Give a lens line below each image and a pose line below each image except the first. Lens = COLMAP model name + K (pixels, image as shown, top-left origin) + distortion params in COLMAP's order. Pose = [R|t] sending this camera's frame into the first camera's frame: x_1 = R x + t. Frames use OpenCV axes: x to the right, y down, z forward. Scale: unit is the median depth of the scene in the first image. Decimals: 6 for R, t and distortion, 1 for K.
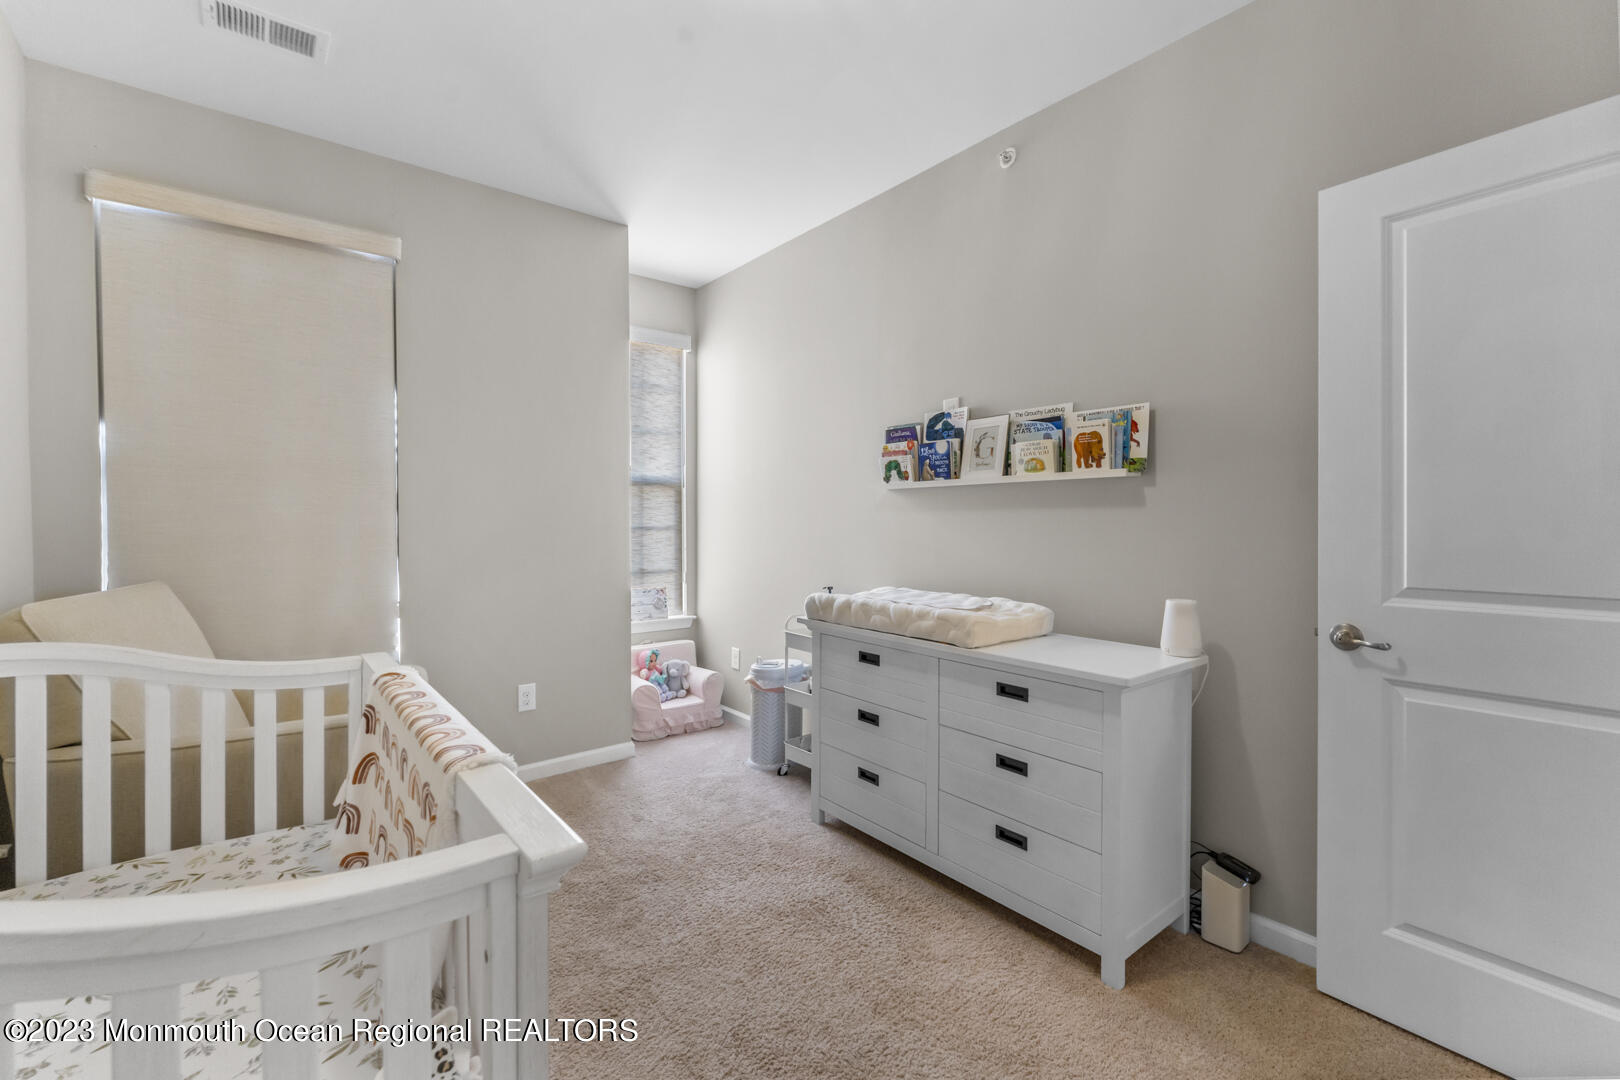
lens RADIAL K [[704.4, 0, 811.4], [0, 704.4, 528.9], [0, 0, 1]] dist [-0.000201, 0.000013]
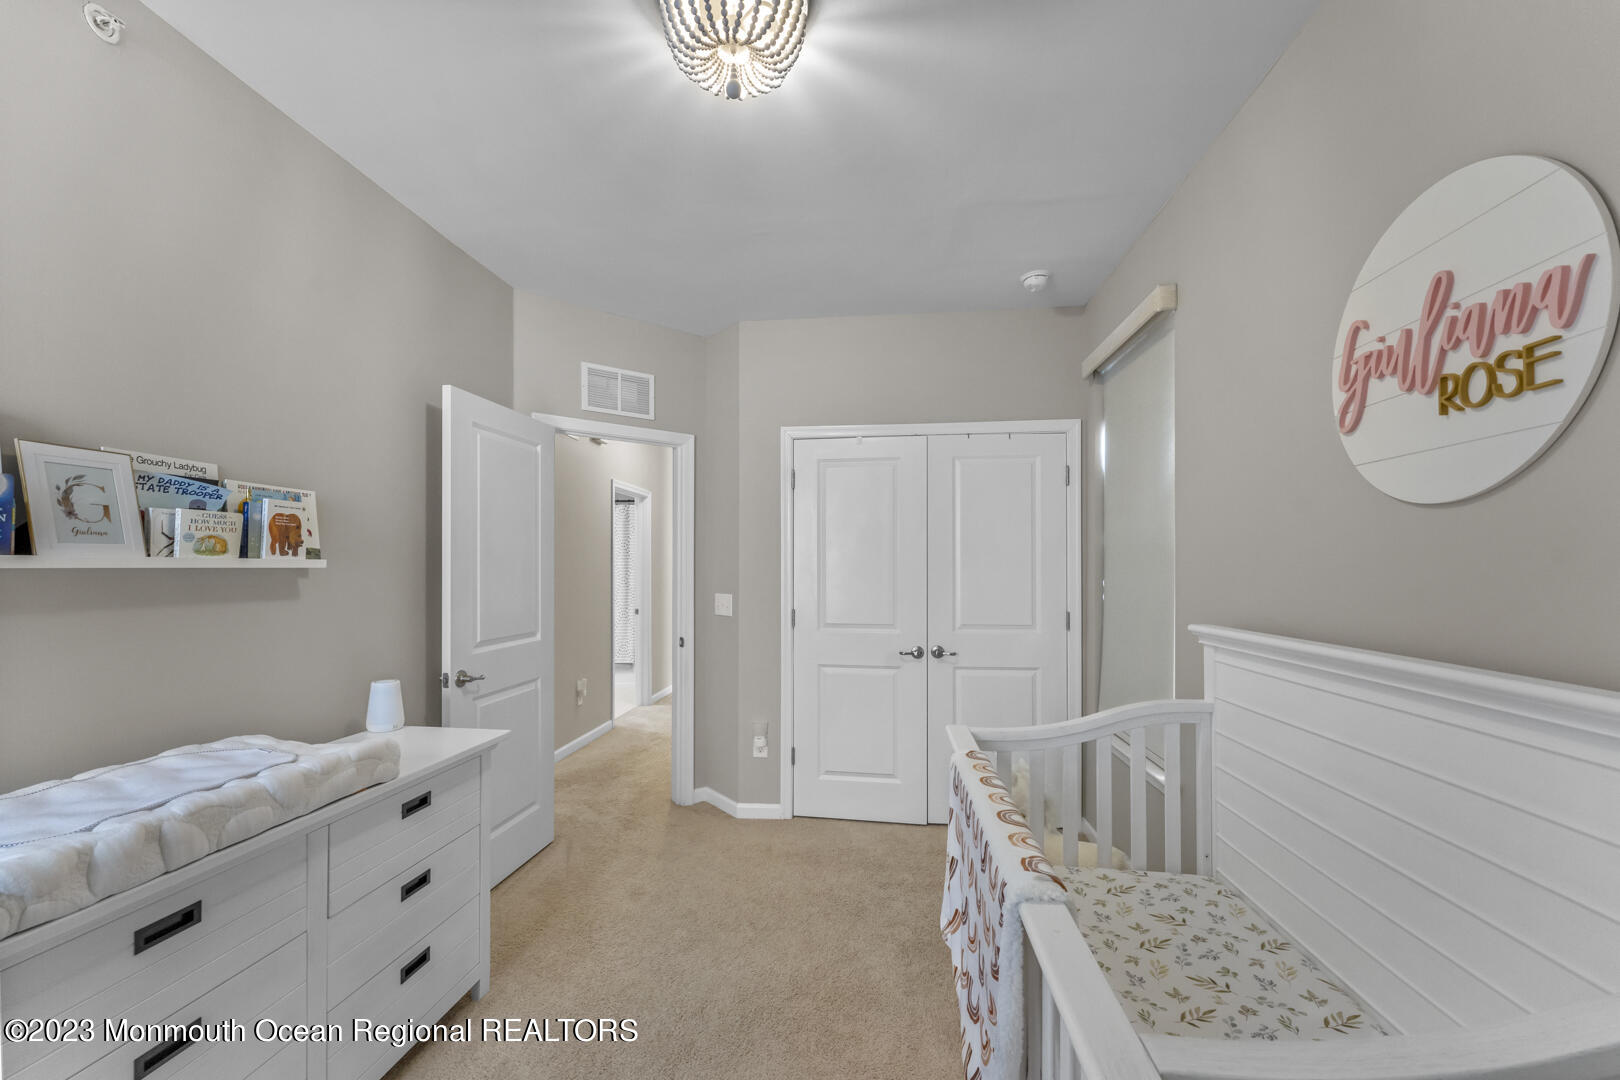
lens RADIAL K [[653.1, 0, 803.0], [0, 653.1, 567.3], [0, 0, 1]] dist [0.000287, -0.000017]
pose [[-0.703405, 0.001719, 0.710787, -0.600904], [0.007645, 0.999958, 0.005147, -0.070852], [-0.710748, 0.009054, -0.703389, 1.096452]]
